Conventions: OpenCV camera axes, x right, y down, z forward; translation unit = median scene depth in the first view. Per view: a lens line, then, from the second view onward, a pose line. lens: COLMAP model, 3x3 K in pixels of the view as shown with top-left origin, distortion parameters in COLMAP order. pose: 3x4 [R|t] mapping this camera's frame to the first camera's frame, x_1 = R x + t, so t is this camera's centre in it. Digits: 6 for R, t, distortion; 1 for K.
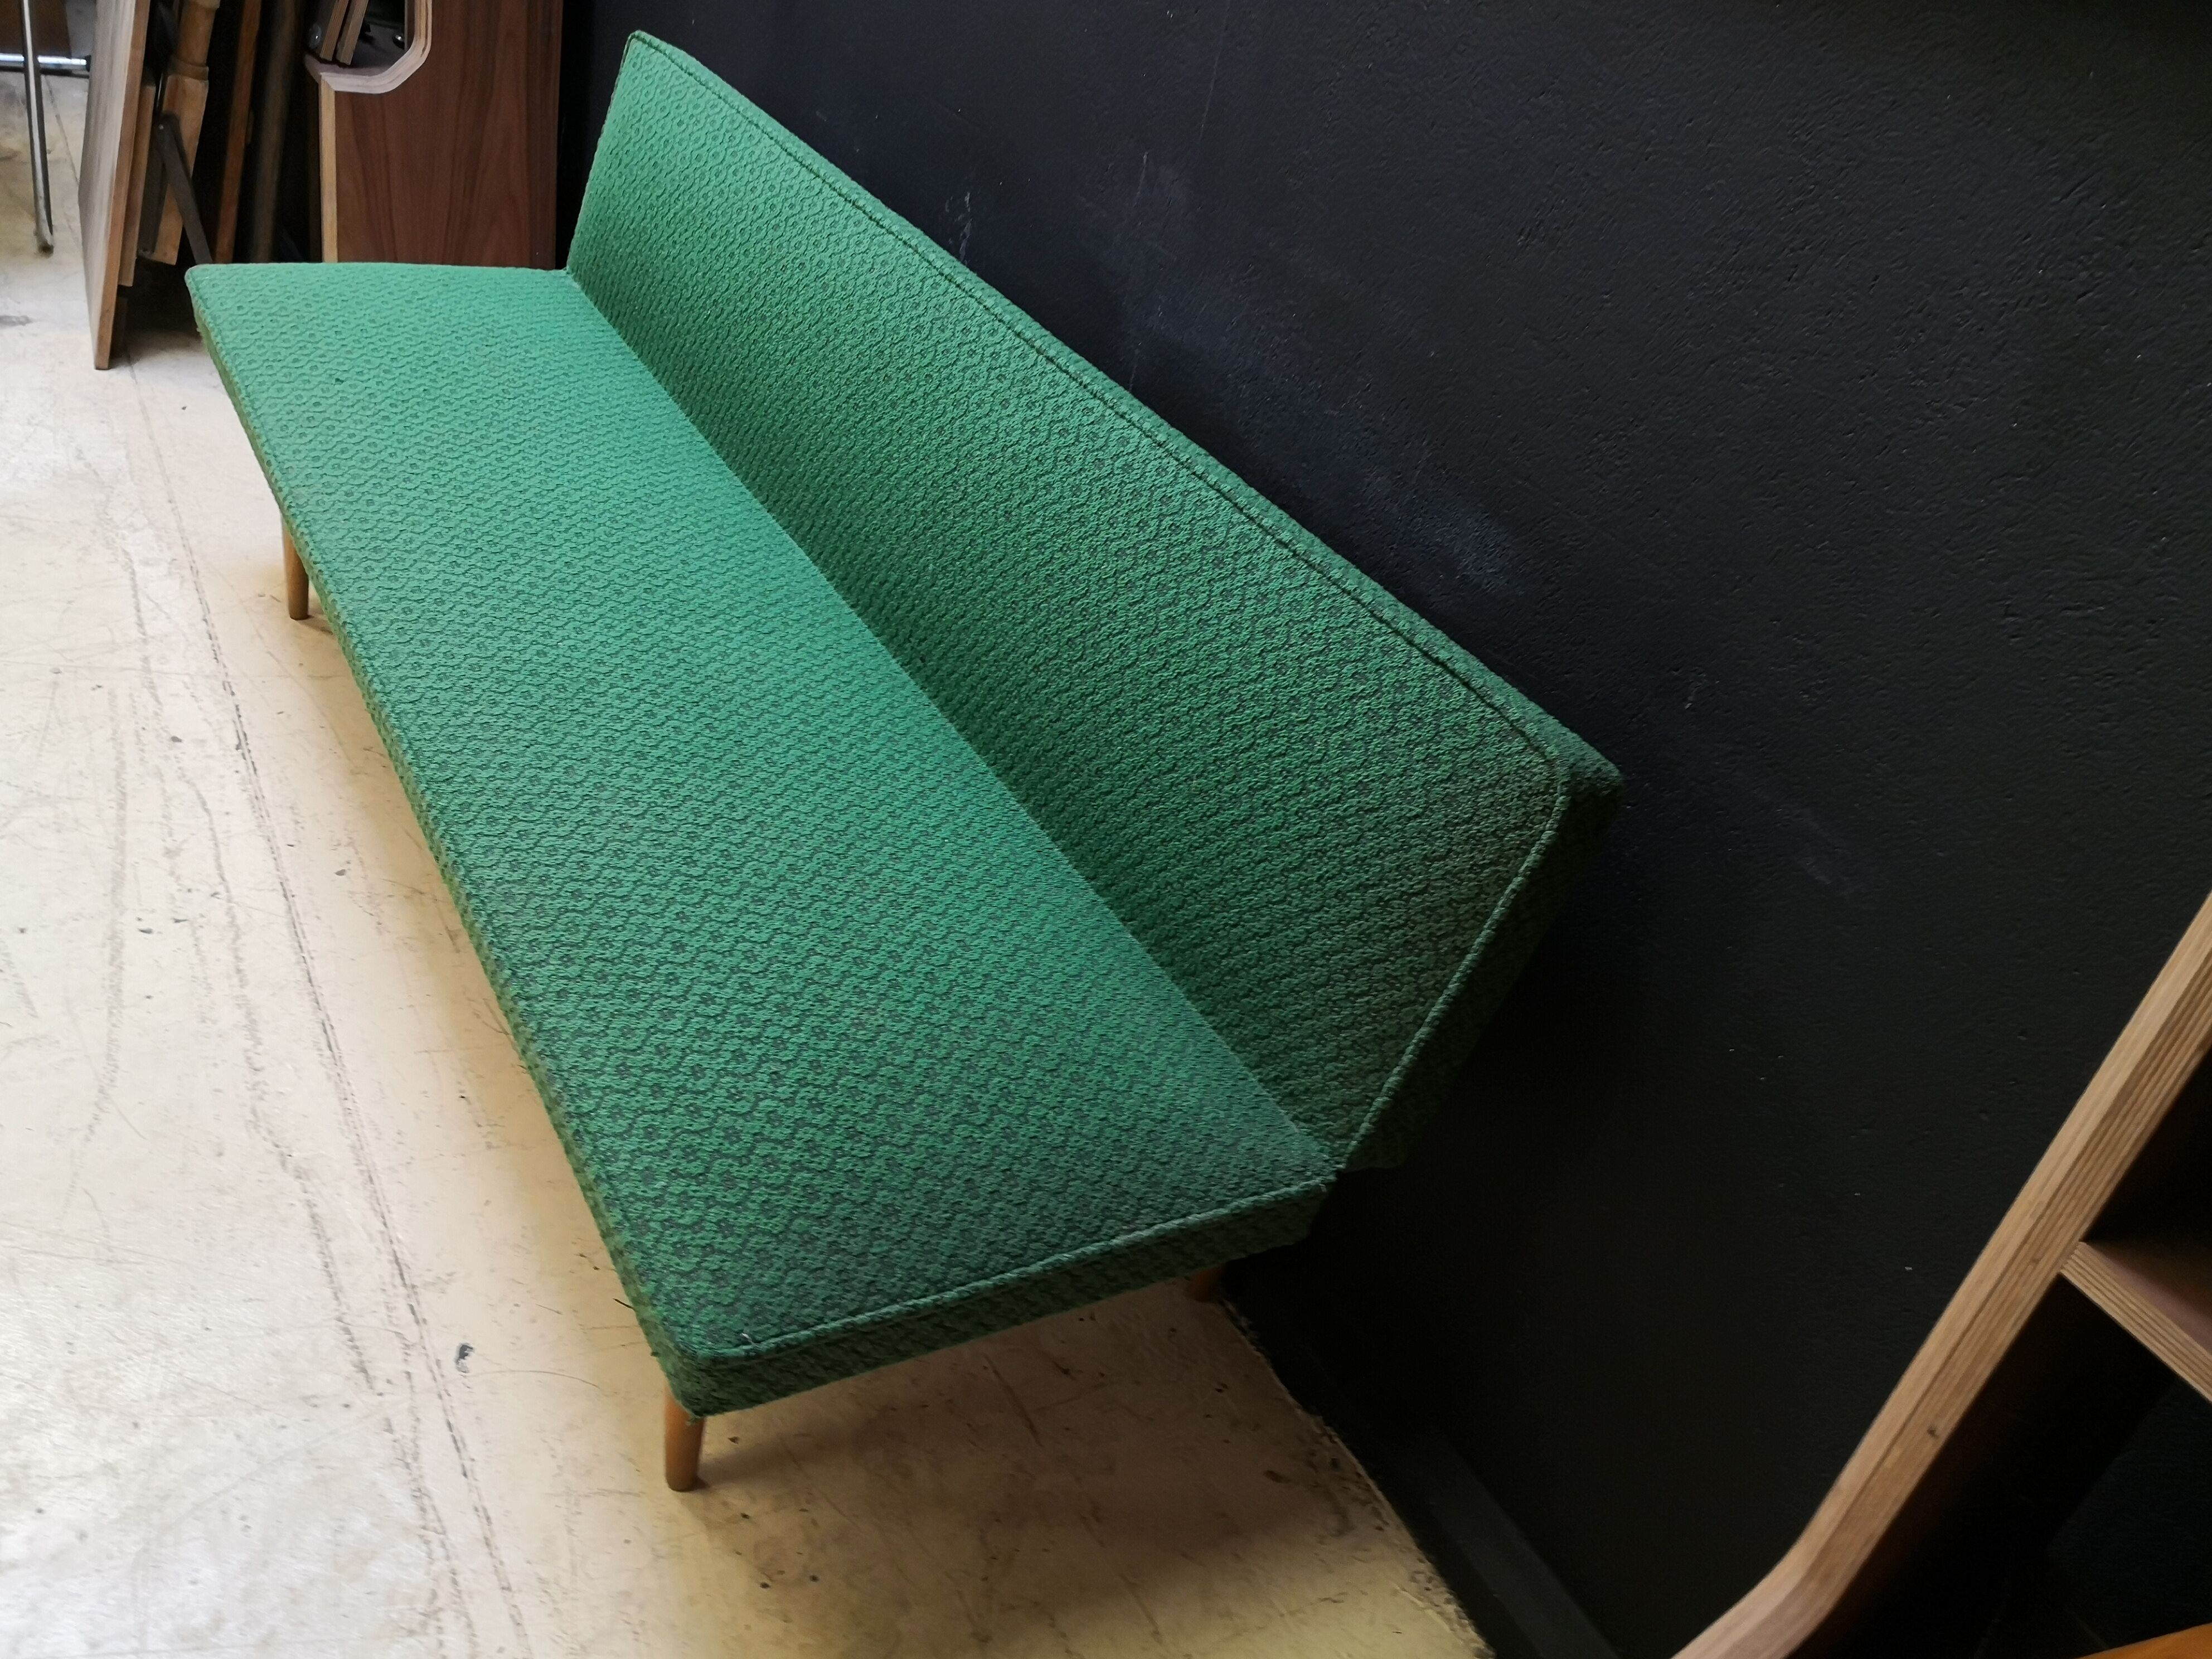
lens RADIAL K [[1840.1, 0, 1083.6], [0, 1840.1, 828.2], [0, 0, 1]] dist [0.022613, -0.048711]
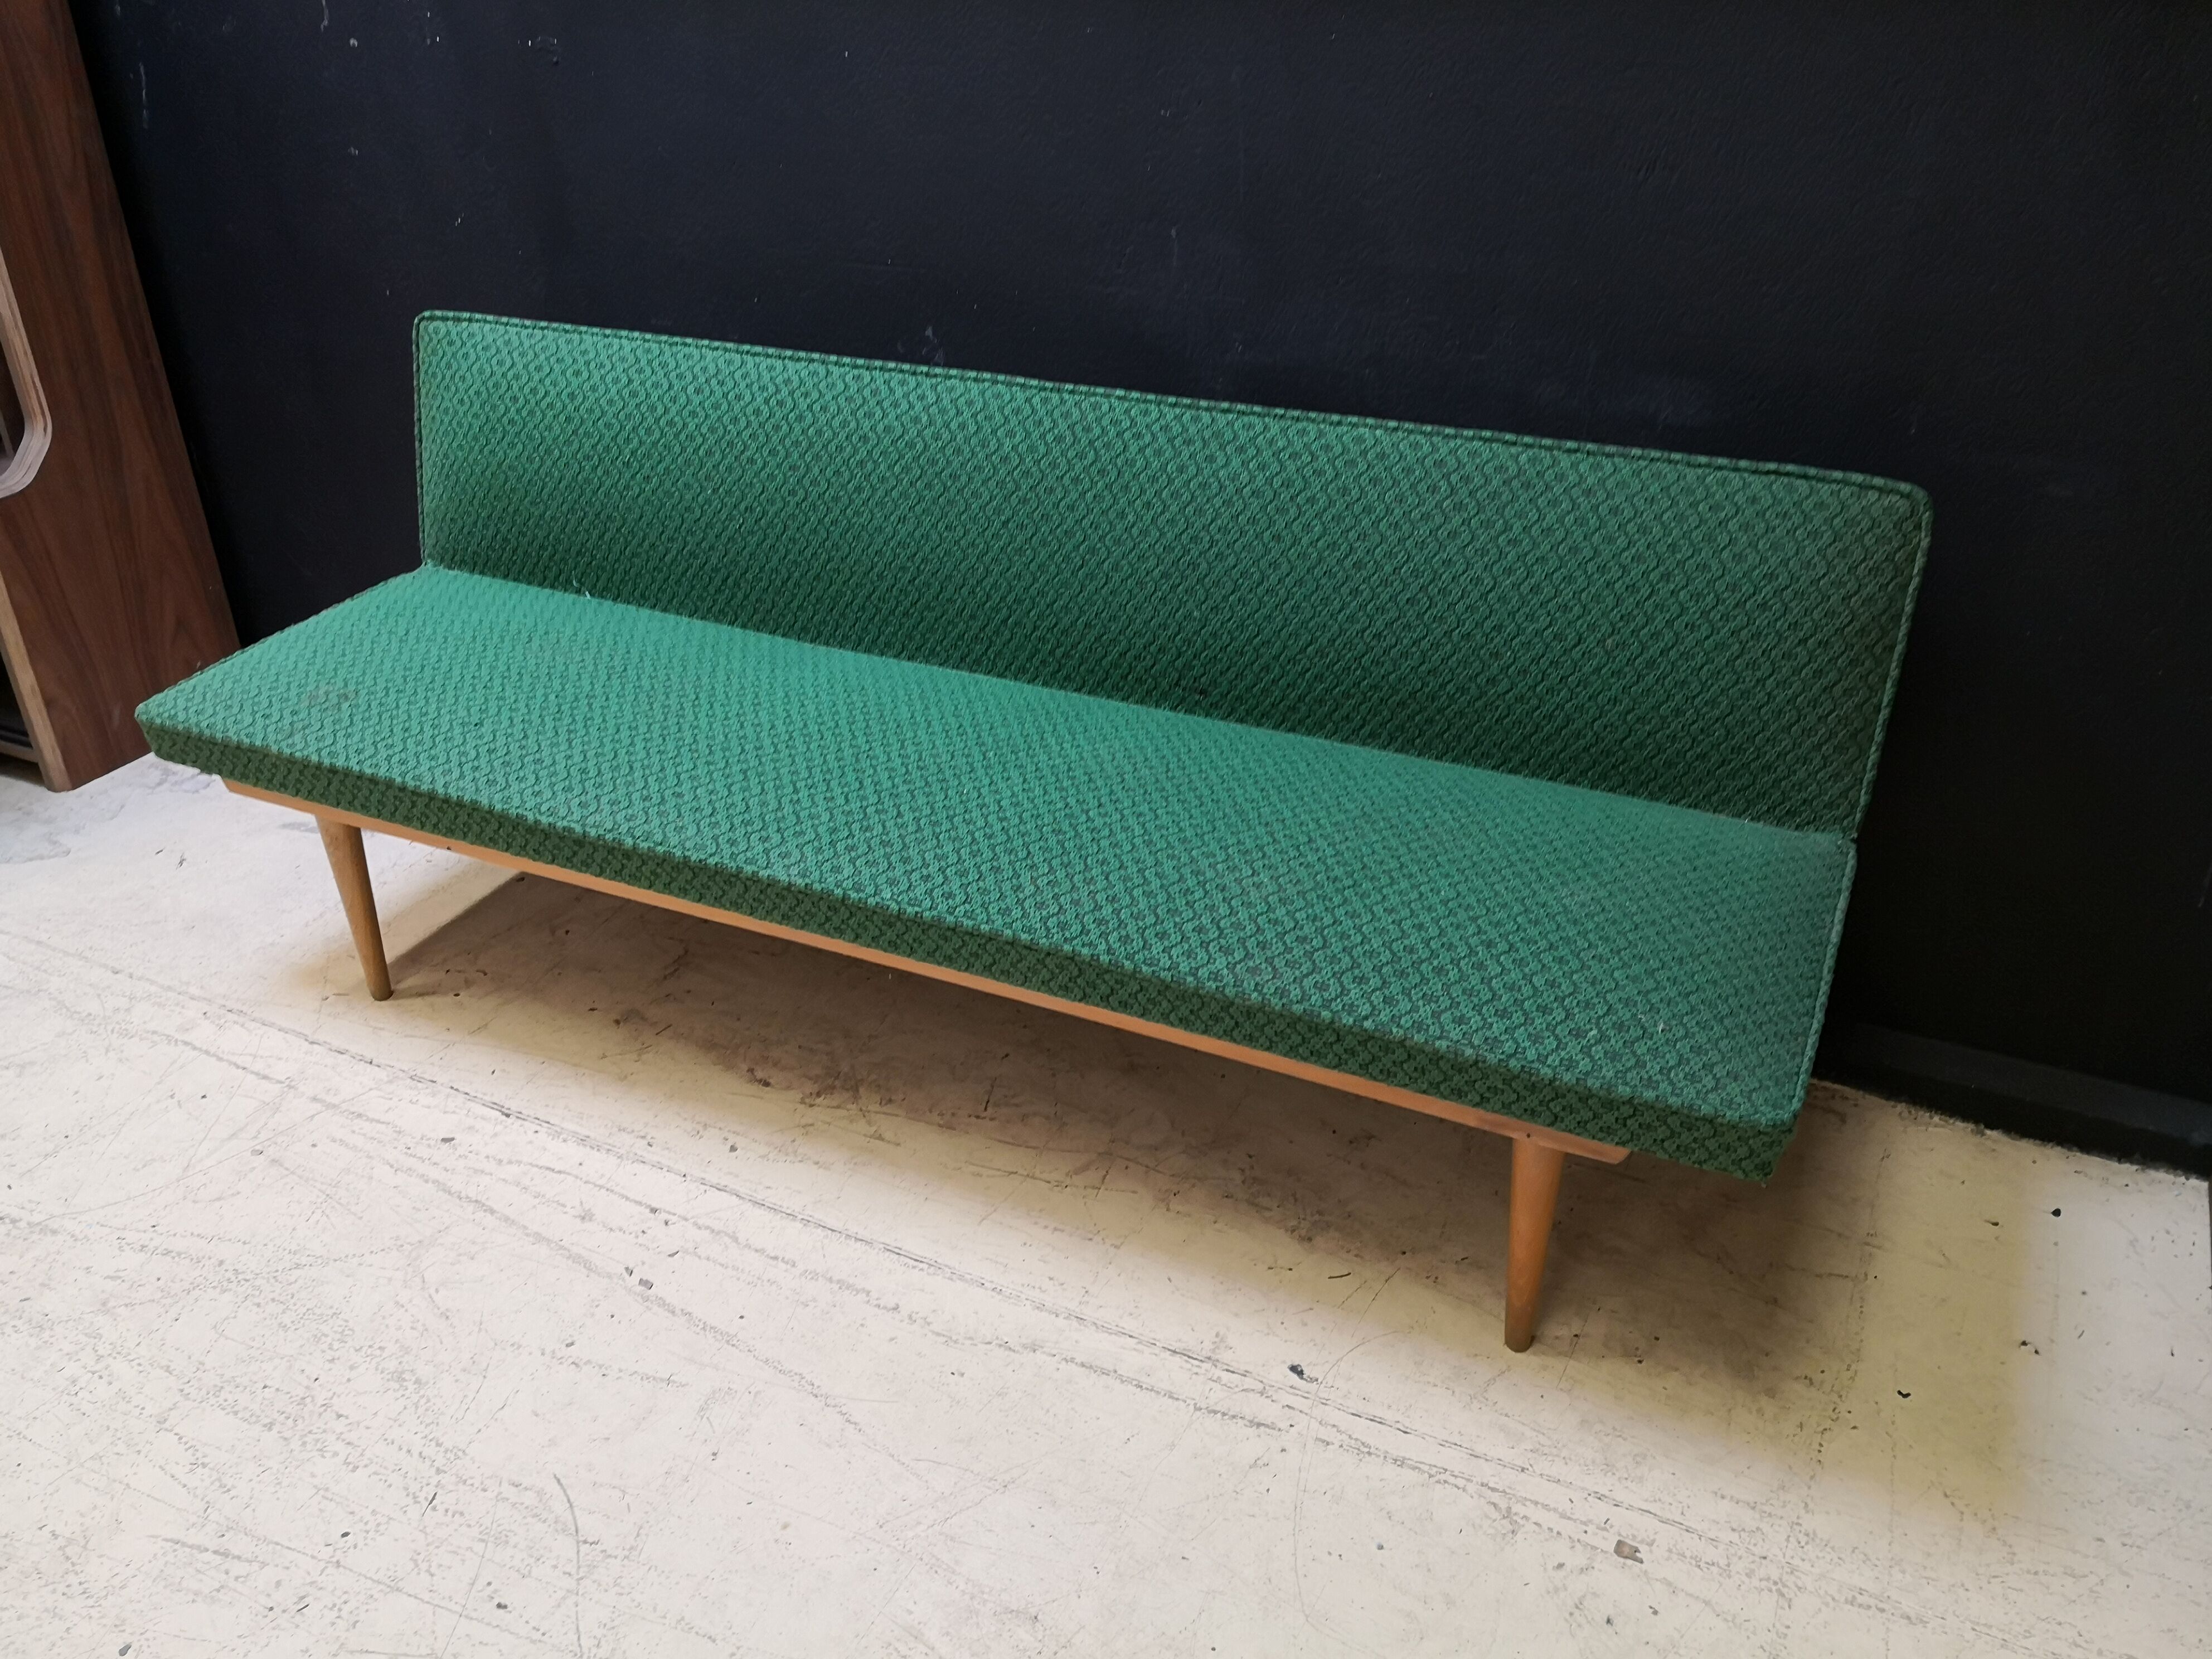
lens RADIAL K [[1840.1, 0, 1107.9], [0, 1840.1, 817.8], [0, 0, 1]] dist [0.022613, -0.048711]
pose [[0.805226, -0.455046, 0.380191, -0.700161], [0.456980, 0.884795, 0.091139, -0.176490], [-0.377863, 0.100352, 0.920407, -0.046604]]
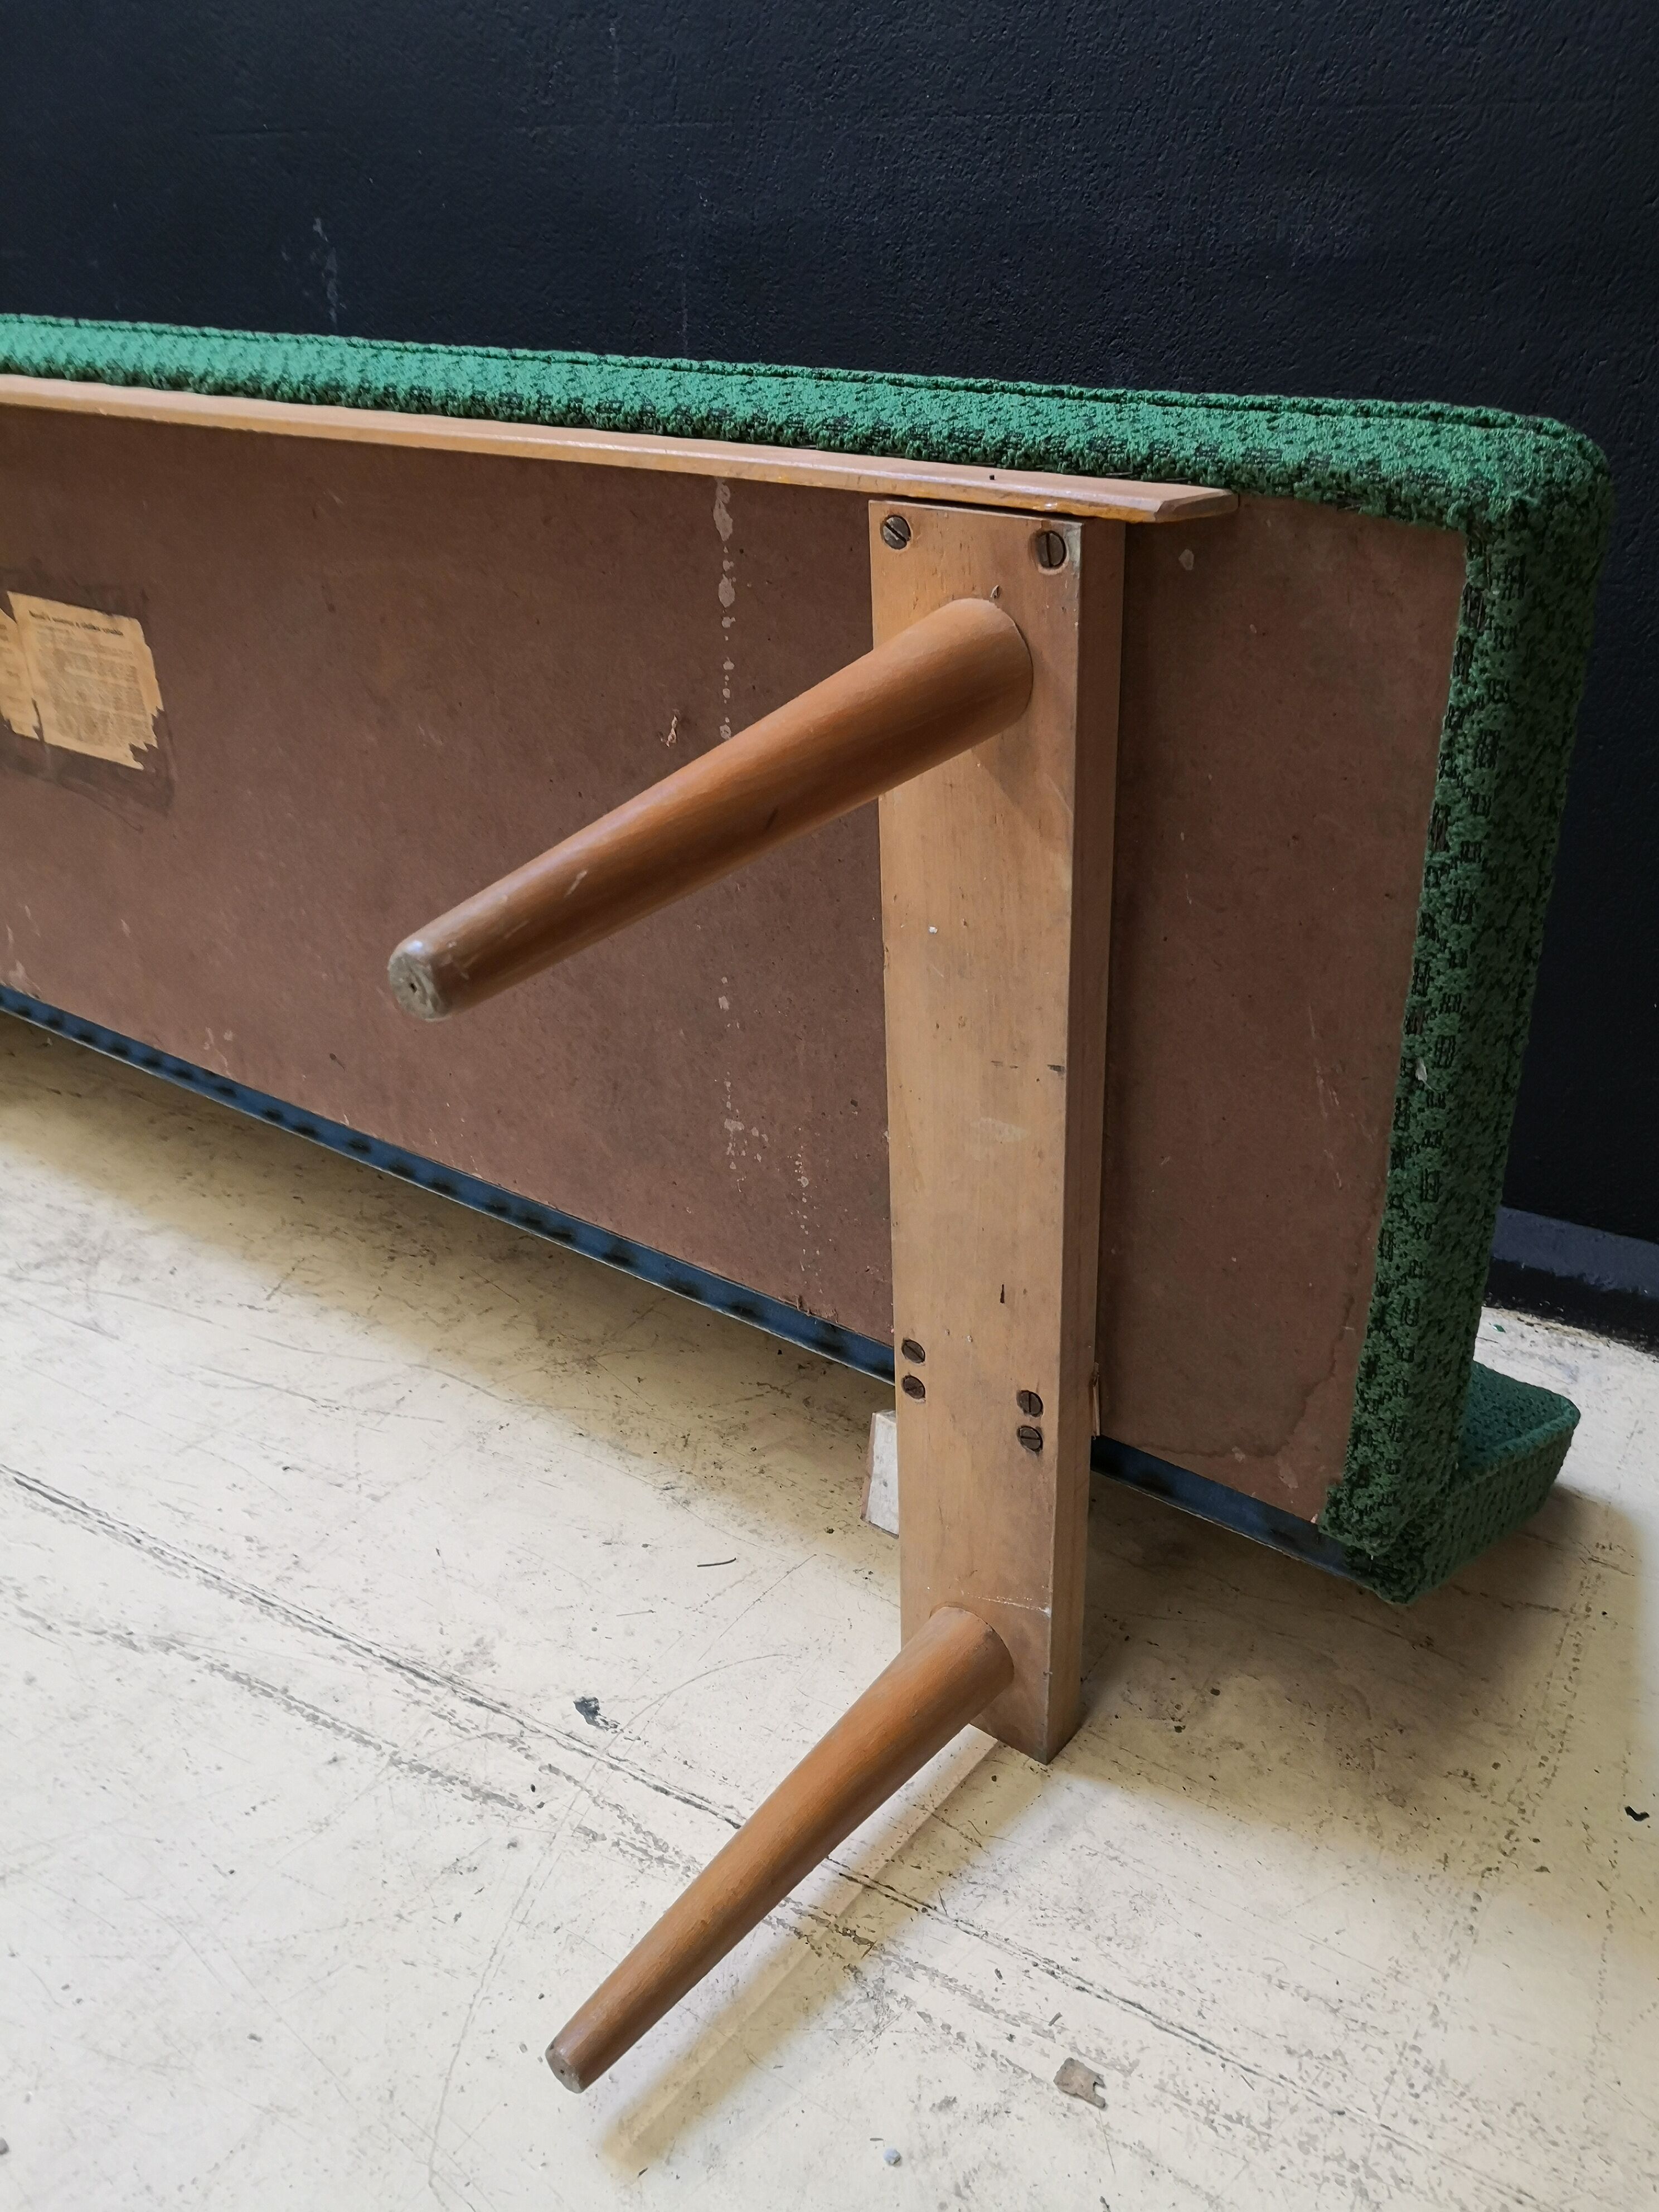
lens RADIAL K [[1840.1, 0, 847.1], [0, 1840.1, 1052.6], [0, 0, 1]] dist [0.022613, -0.048711]
pose [[0.841446, -0.388396, 0.375657, -0.410528], [0.417022, 0.908879, 0.005598, 0.100177], [-0.343601, 0.151946, 0.926742, 0.301101]]
